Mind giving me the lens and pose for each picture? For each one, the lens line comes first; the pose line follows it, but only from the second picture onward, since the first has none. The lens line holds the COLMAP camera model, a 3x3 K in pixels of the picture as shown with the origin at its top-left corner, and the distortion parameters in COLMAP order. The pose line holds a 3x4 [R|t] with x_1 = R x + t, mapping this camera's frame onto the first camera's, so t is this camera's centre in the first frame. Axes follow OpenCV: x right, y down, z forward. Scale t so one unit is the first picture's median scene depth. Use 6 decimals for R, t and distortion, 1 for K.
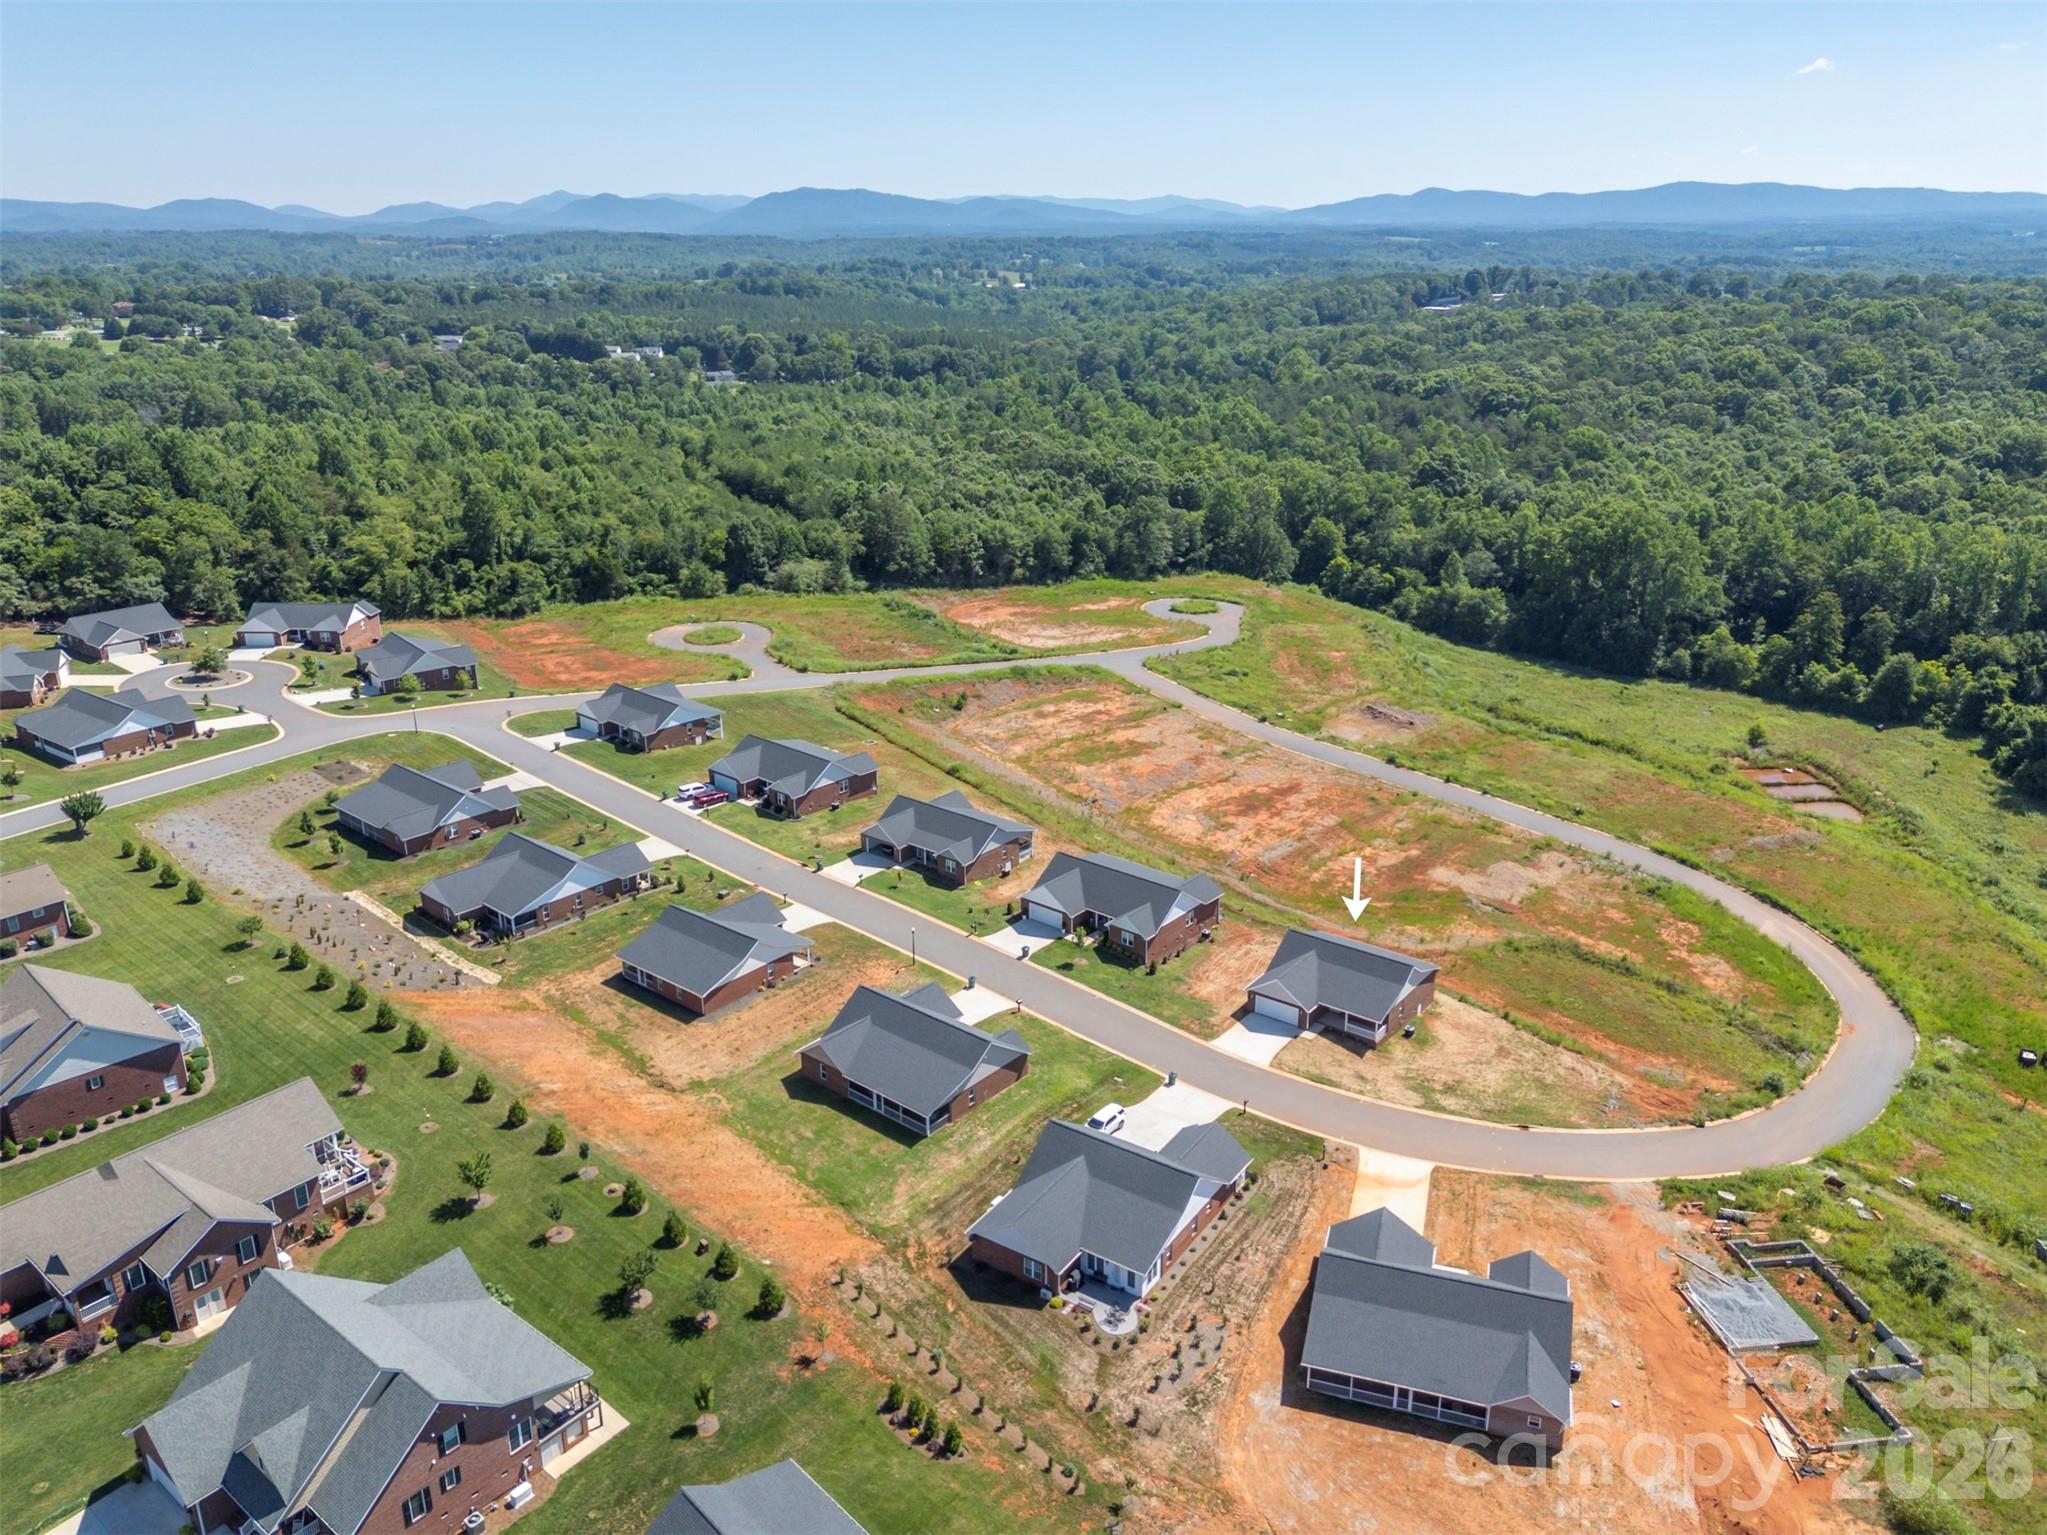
lens RADIAL K [[1555.0, 0, 1042.4], [0, 1555.0, 724.4], [0, 0, 1]] dist [0.080185, -0.059921]
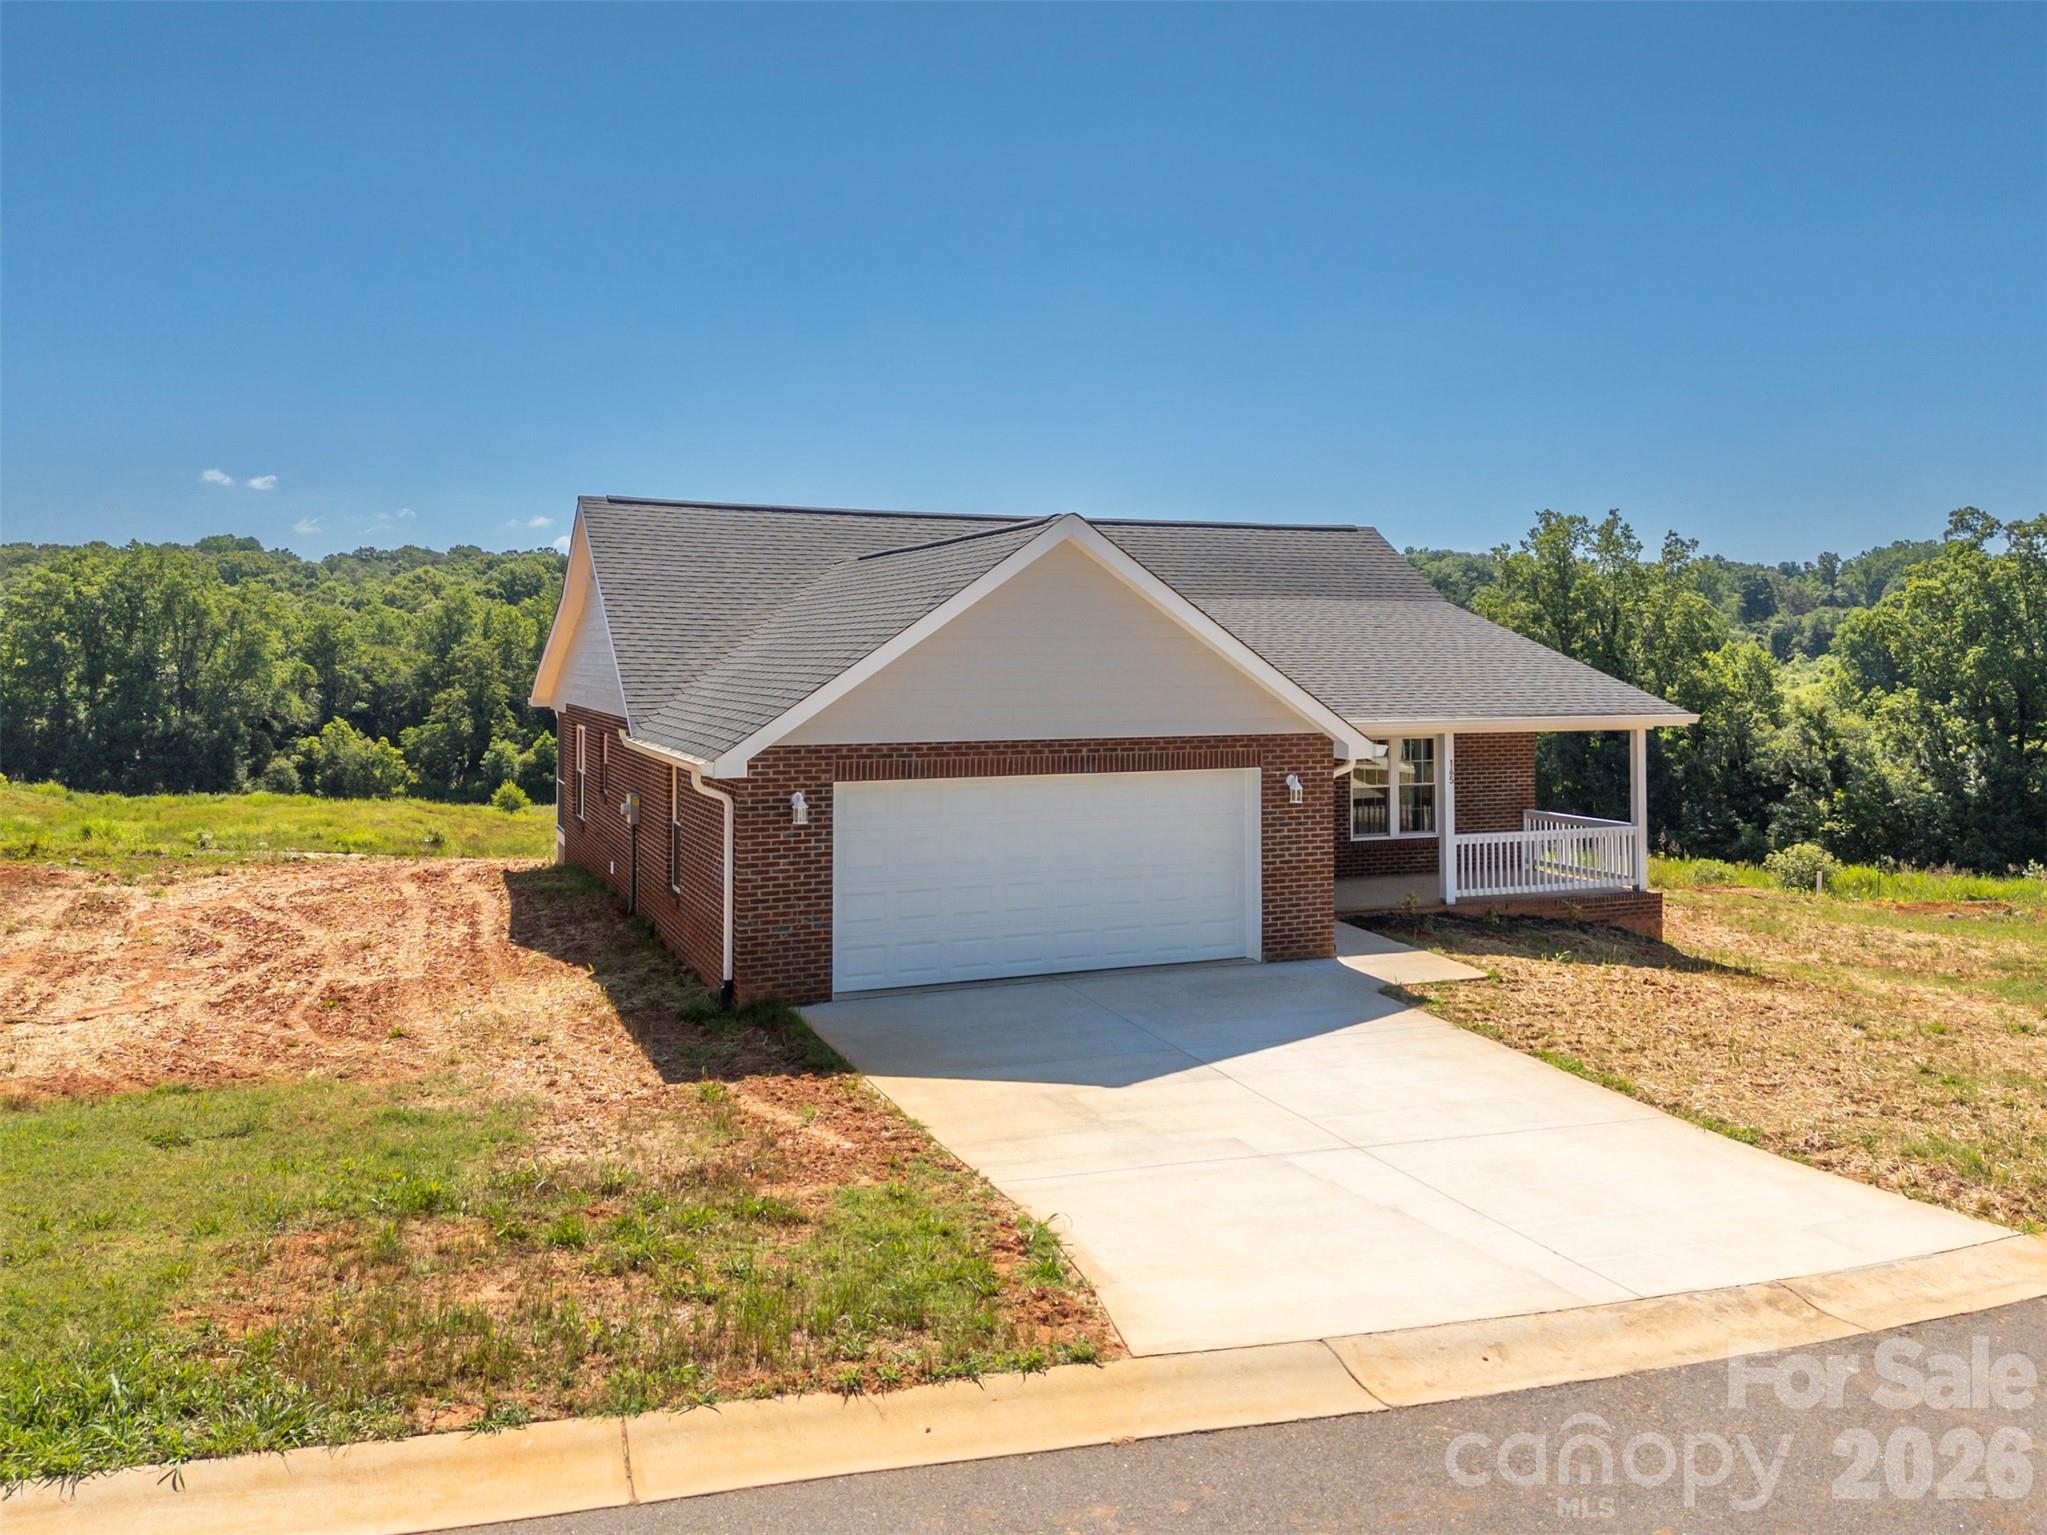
lens RADIAL K [[1555.0, 0, 1021.0], [0, 1555.0, 699.6], [0, 0, 1]] dist [0.080185, -0.059921]
pose [[0.505601, -0.024935, 0.862407, 0.032280], [0.275185, 0.952034, -0.133805, 0.107383], [-0.817705, 0.304974, 0.488211, 0.552129]]
